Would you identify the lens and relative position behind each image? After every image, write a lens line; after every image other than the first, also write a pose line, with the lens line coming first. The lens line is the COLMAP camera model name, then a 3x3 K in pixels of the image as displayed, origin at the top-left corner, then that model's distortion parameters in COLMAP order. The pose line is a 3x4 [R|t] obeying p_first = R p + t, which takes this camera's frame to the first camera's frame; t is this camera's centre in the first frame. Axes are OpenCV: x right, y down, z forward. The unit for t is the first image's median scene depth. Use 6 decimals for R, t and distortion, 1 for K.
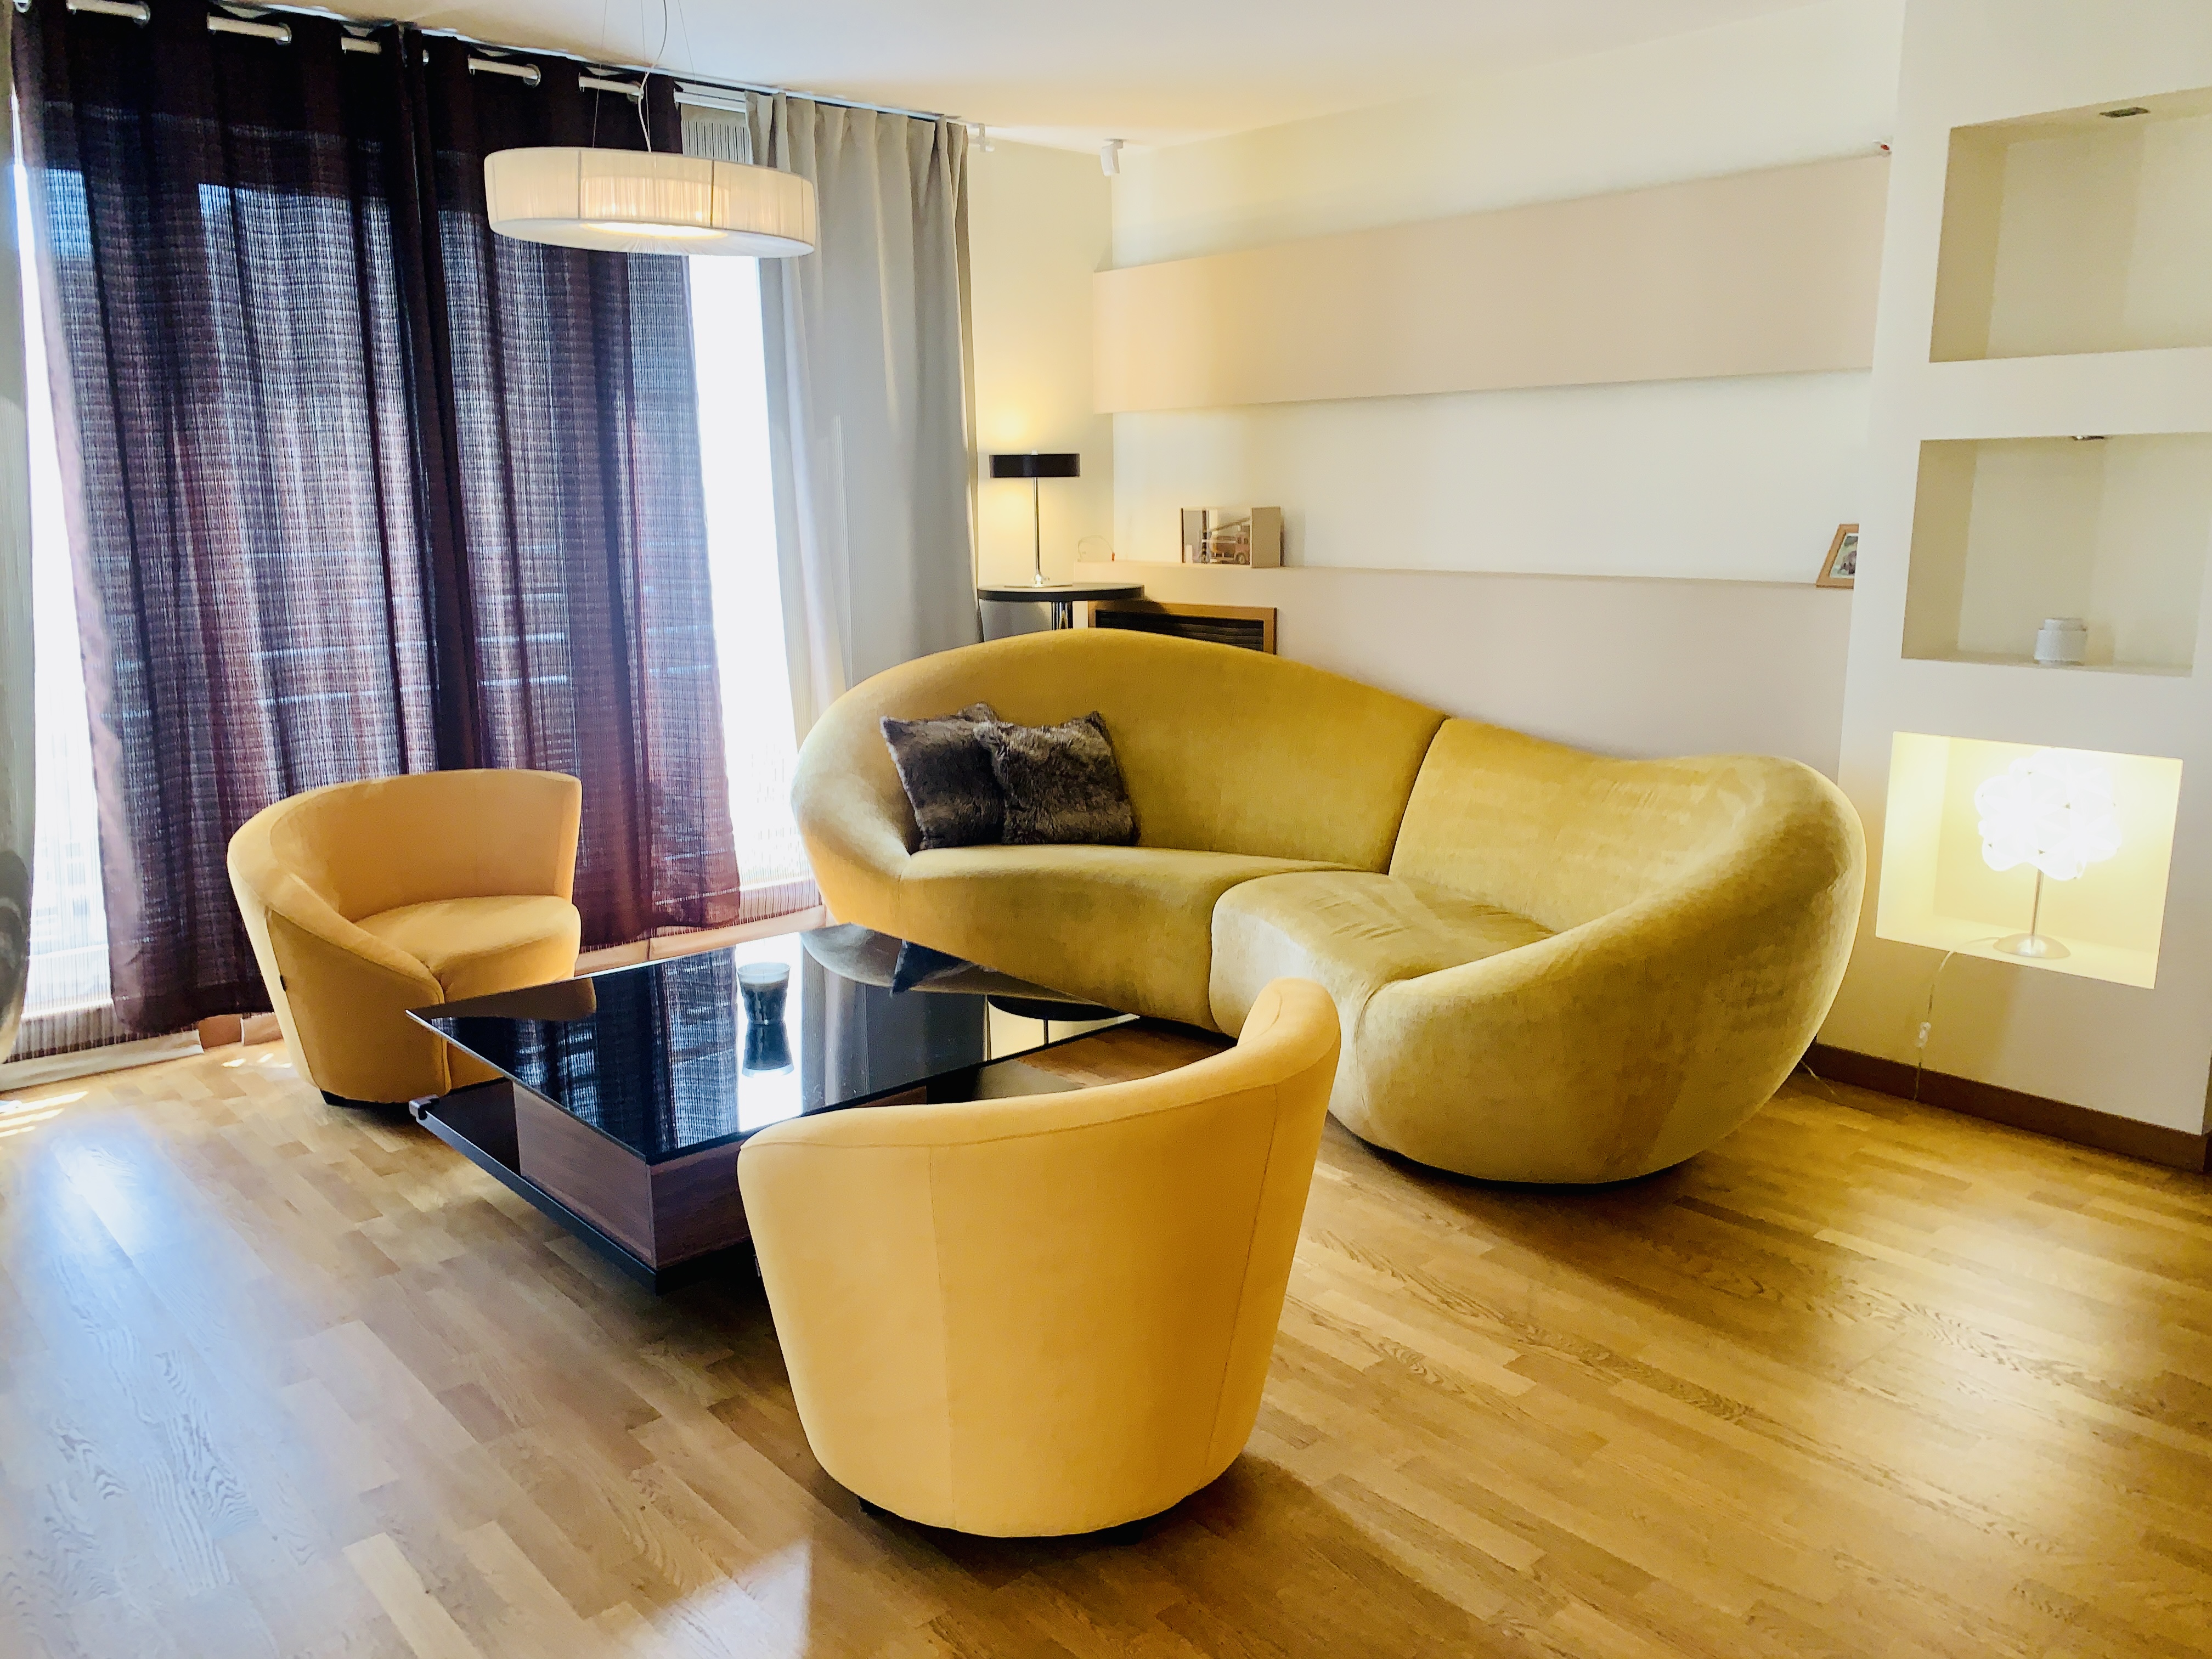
lens RADIAL K [[1689.6, 0, 1130.0], [0, 1689.6, 848.2], [0, 0, 1]] dist [0.020197, -0.027822]
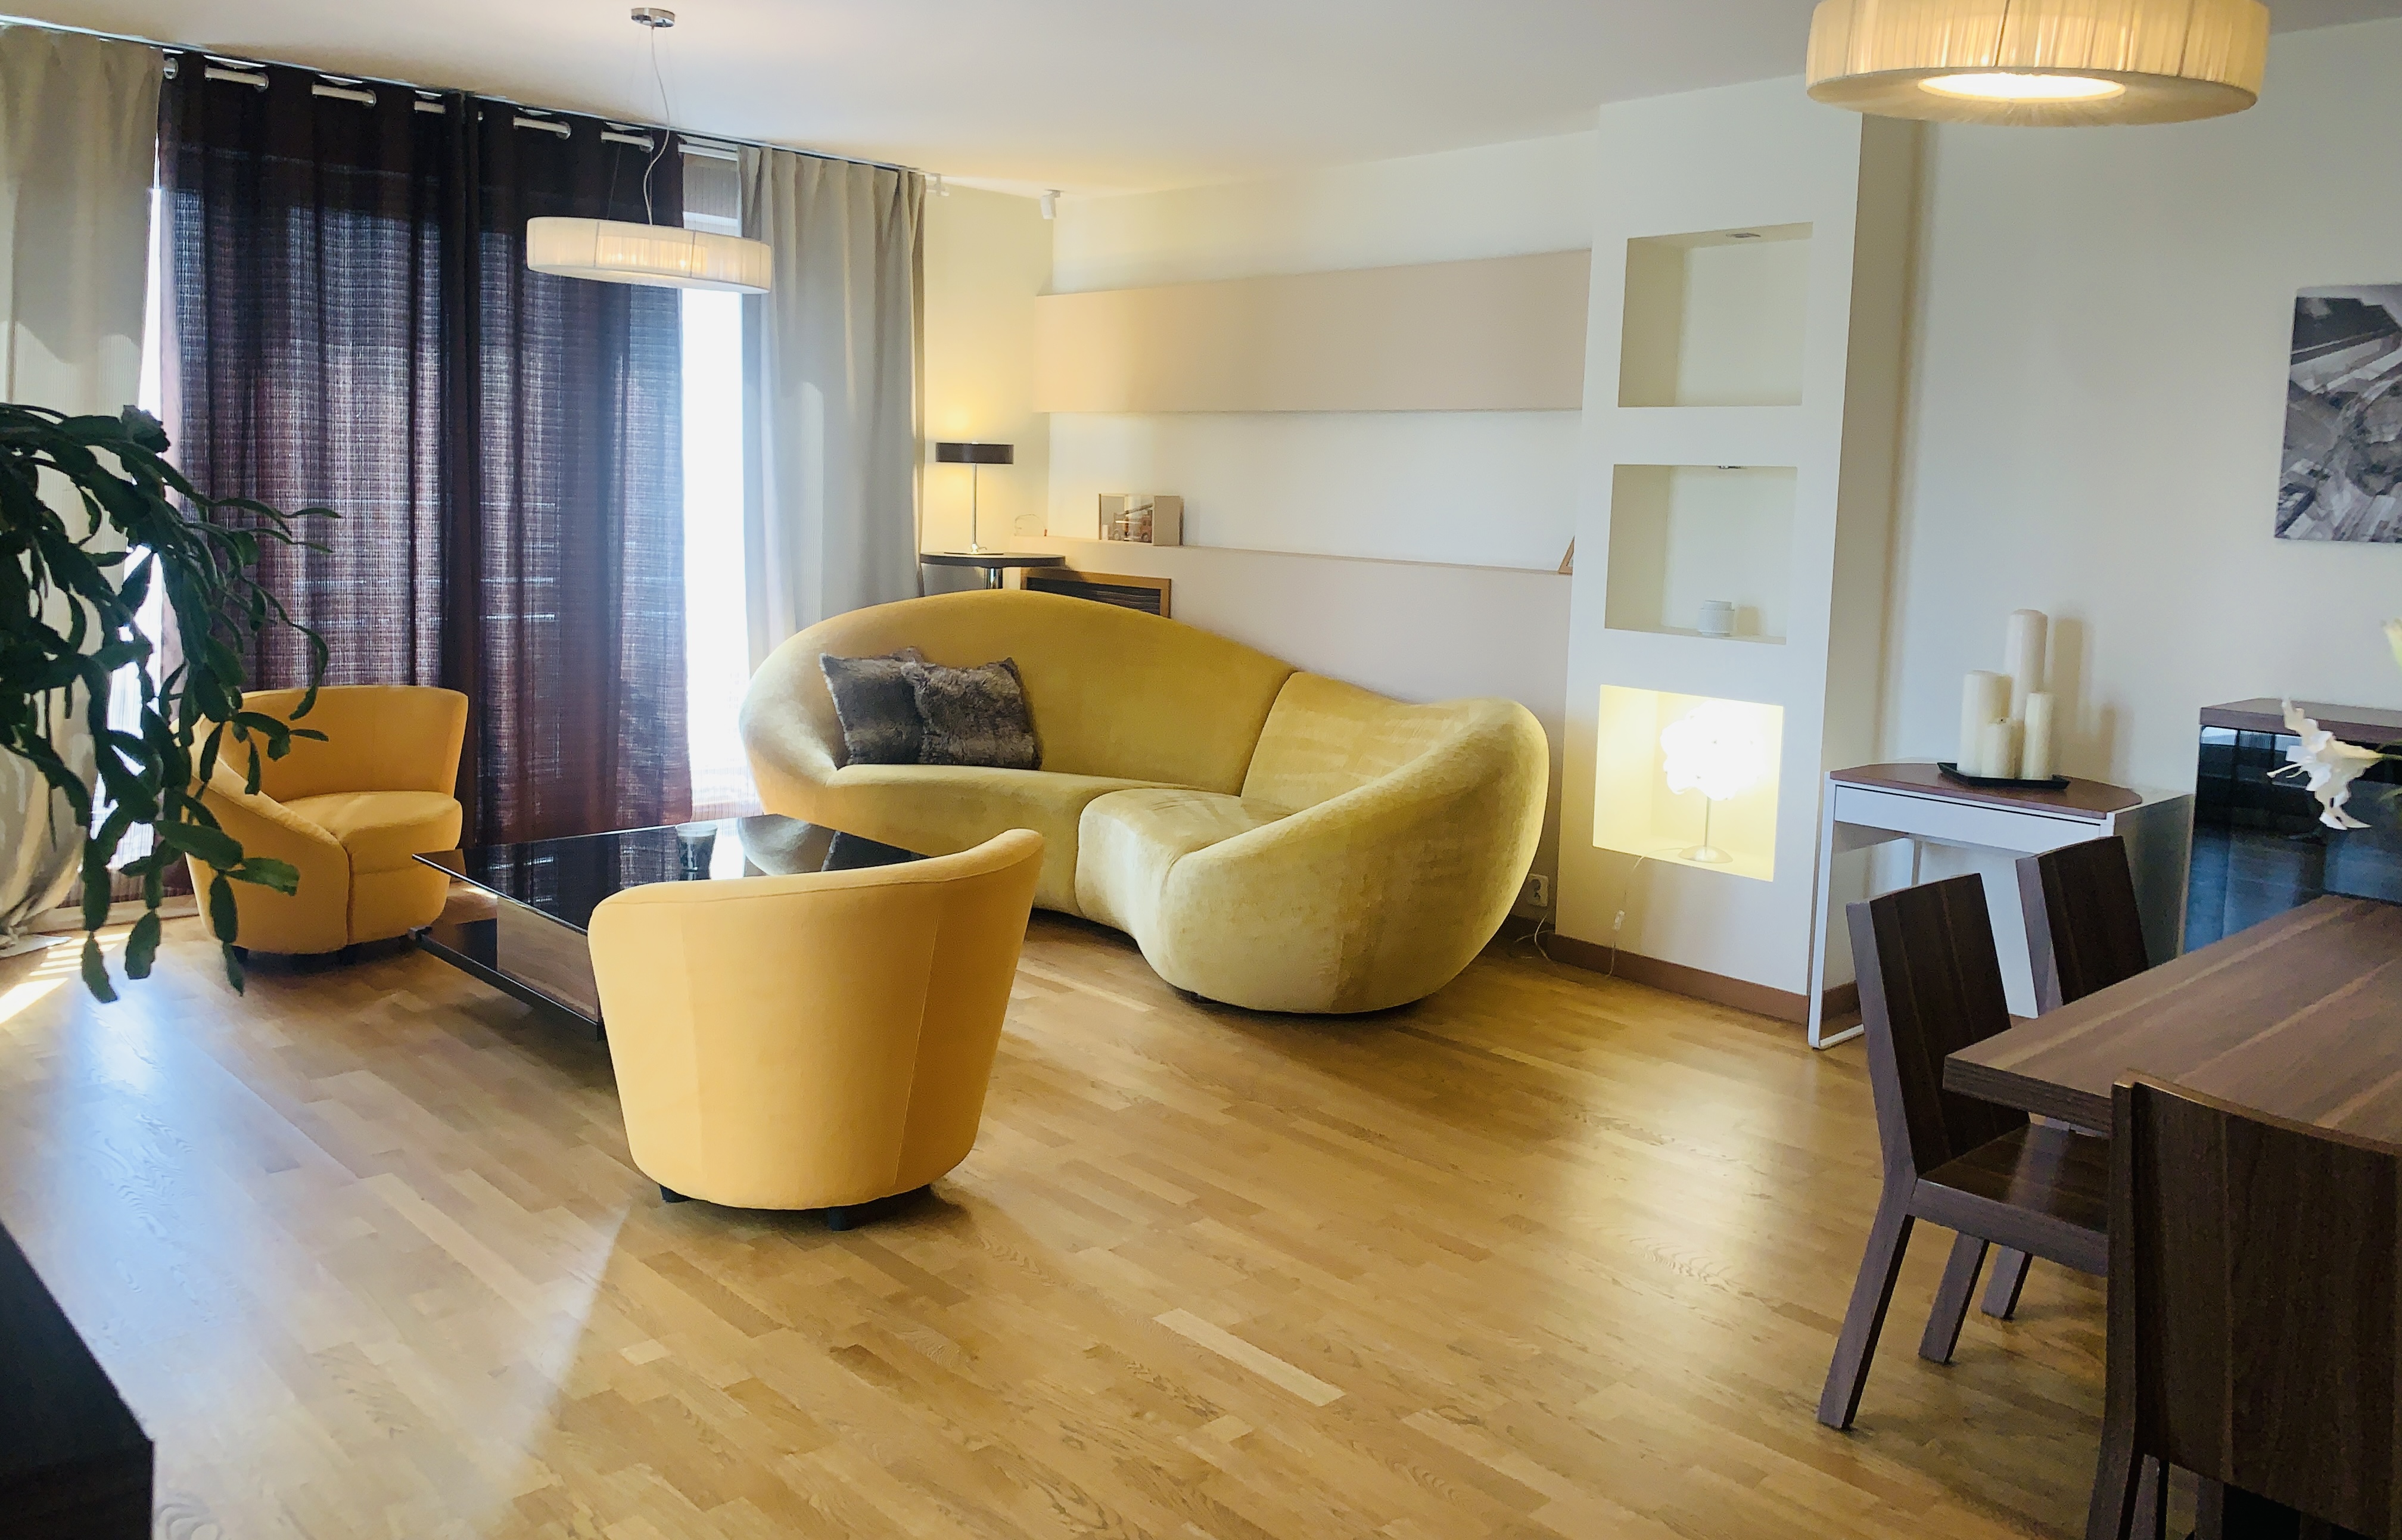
lens RADIAL K [[1837.3, 0, 1251.2], [0, 1837.3, 647.5], [0, 0, 1]] dist [0.032099, -0.032392]
pose [[0.998127, 0.036154, 0.049341, 0.093174], [-0.030132, 0.992585, -0.117758, 0.063045], [-0.053233, 0.116050, 0.991816, -0.312607]]
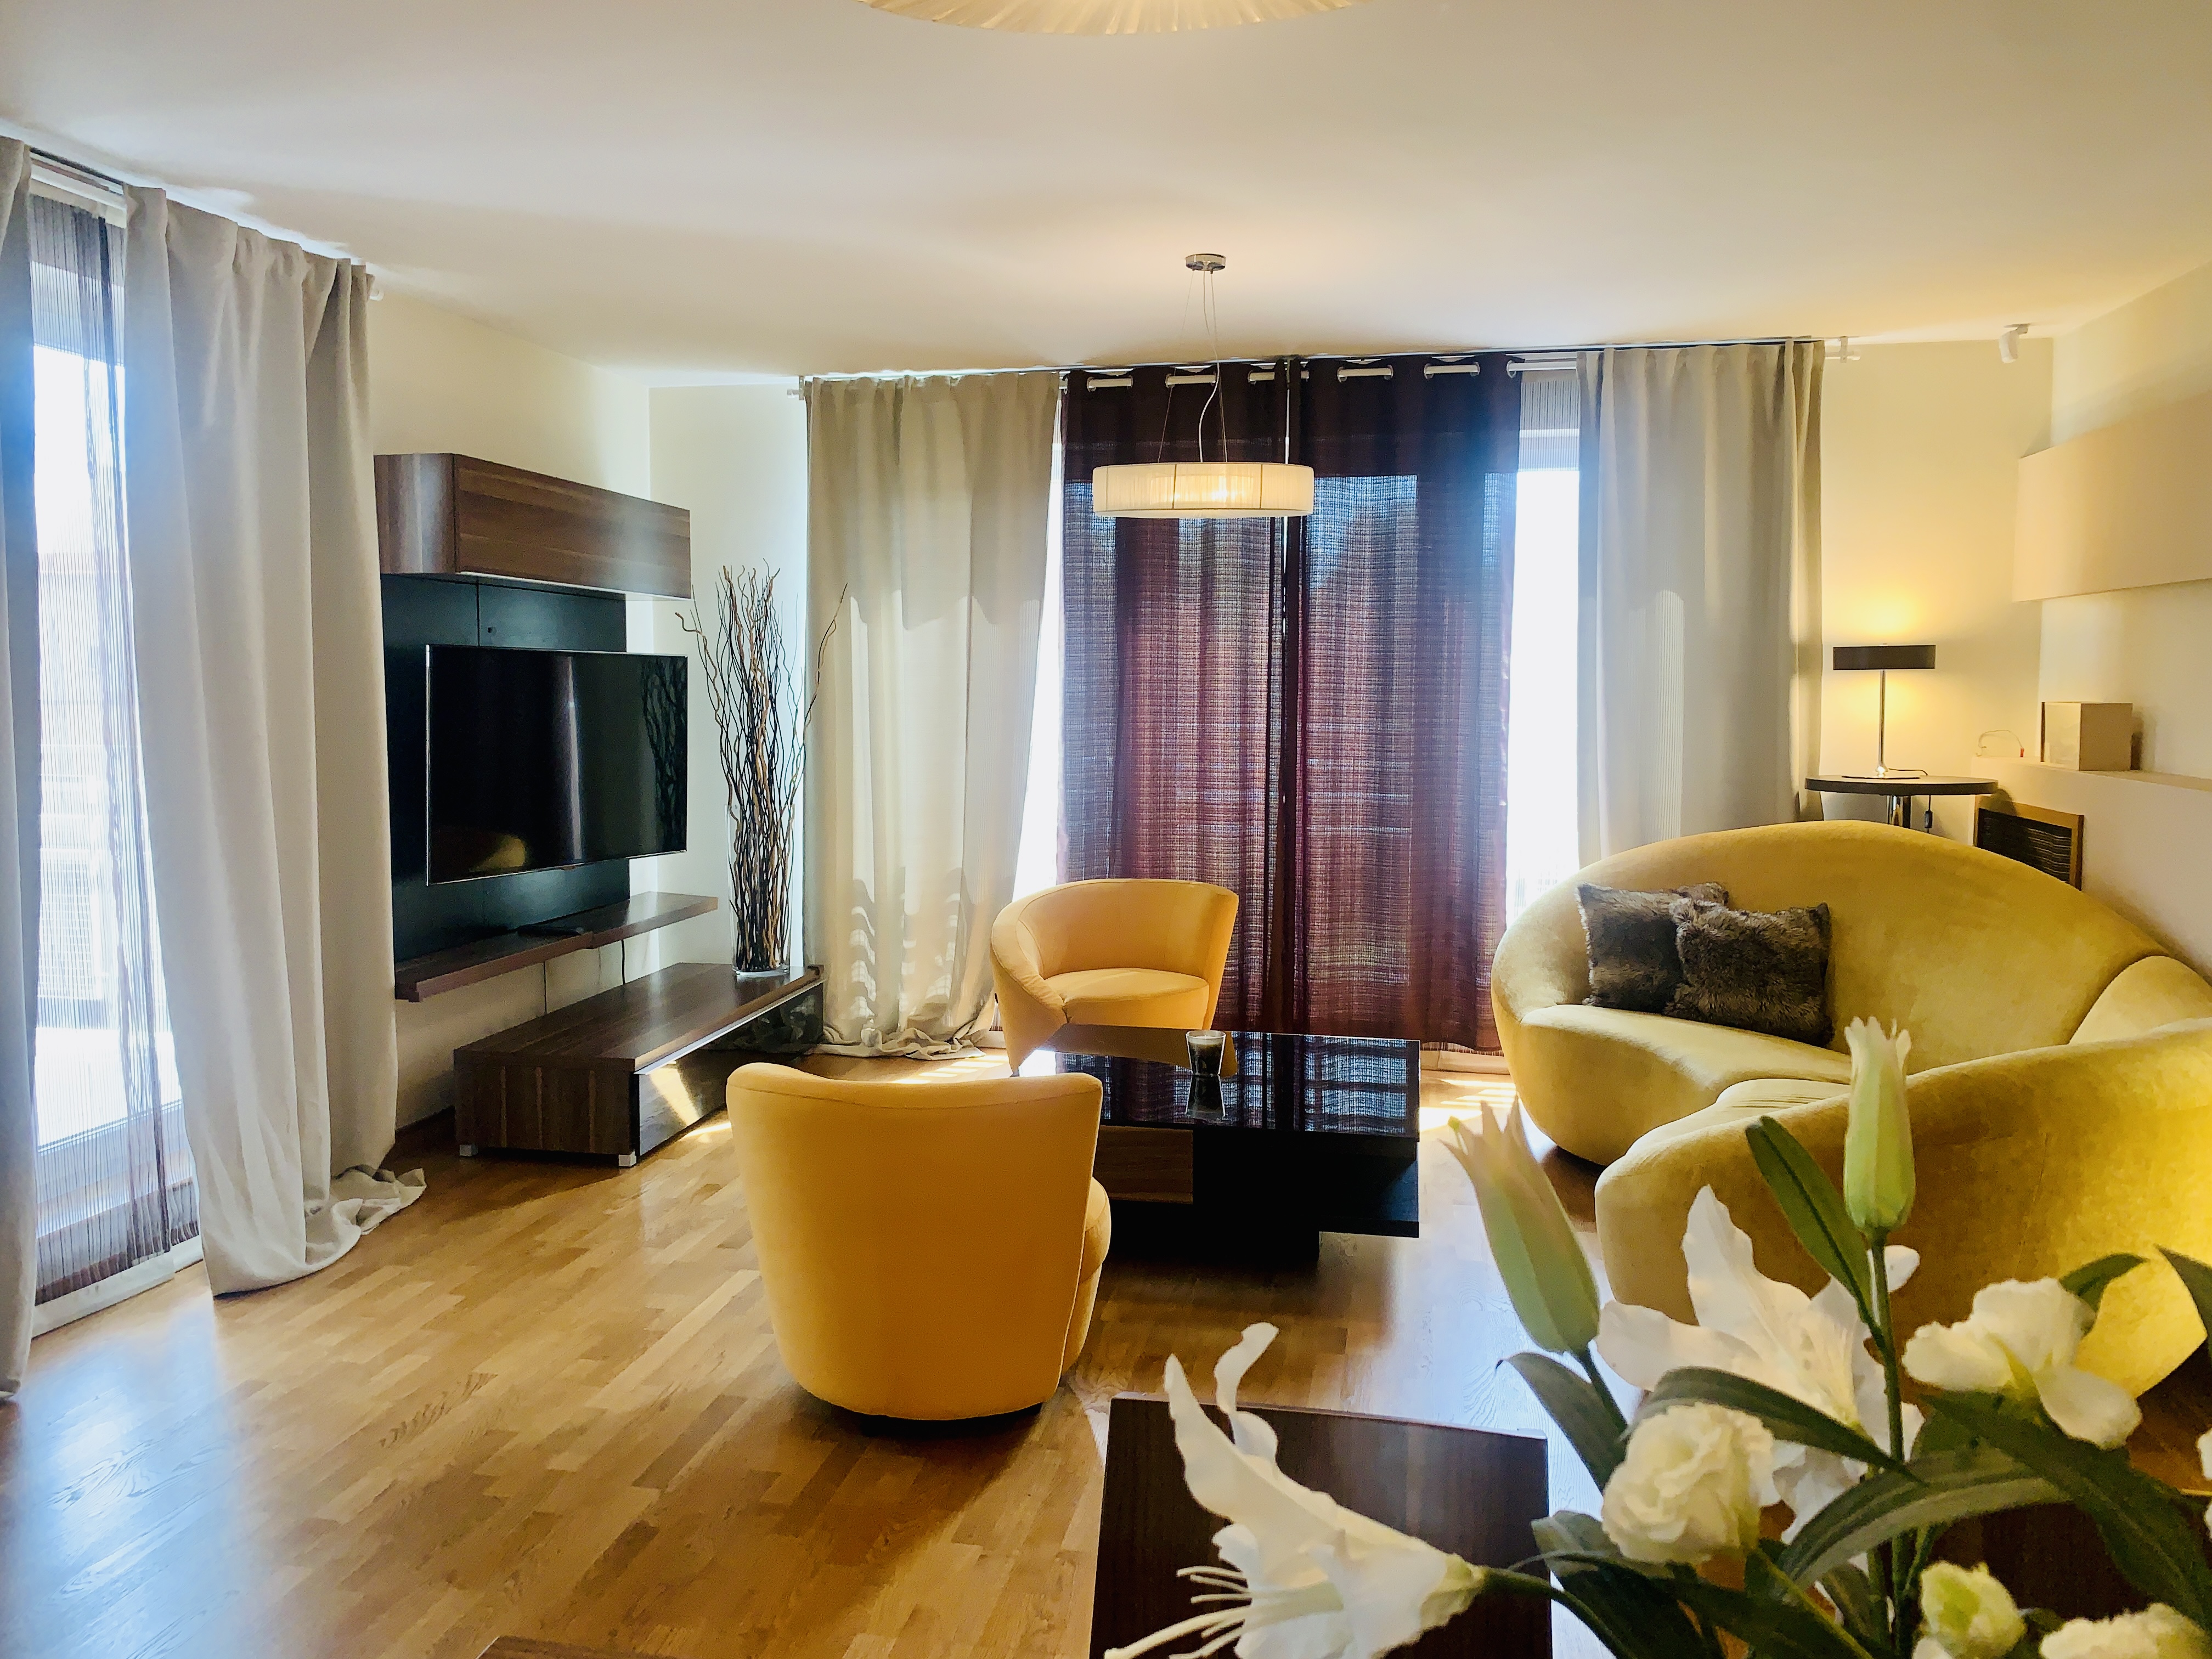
lens RADIAL K [[1689.6, 0, 1072.0], [0, 1689.6, 832.1], [0, 0, 1]] dist [0.020197, -0.027822]
pose [[0.603127, 0.079806, -0.793643, 0.542422], [-0.168187, 0.985336, -0.028732, -0.021796], [0.779712, 0.150810, 0.607705, 0.054879]]
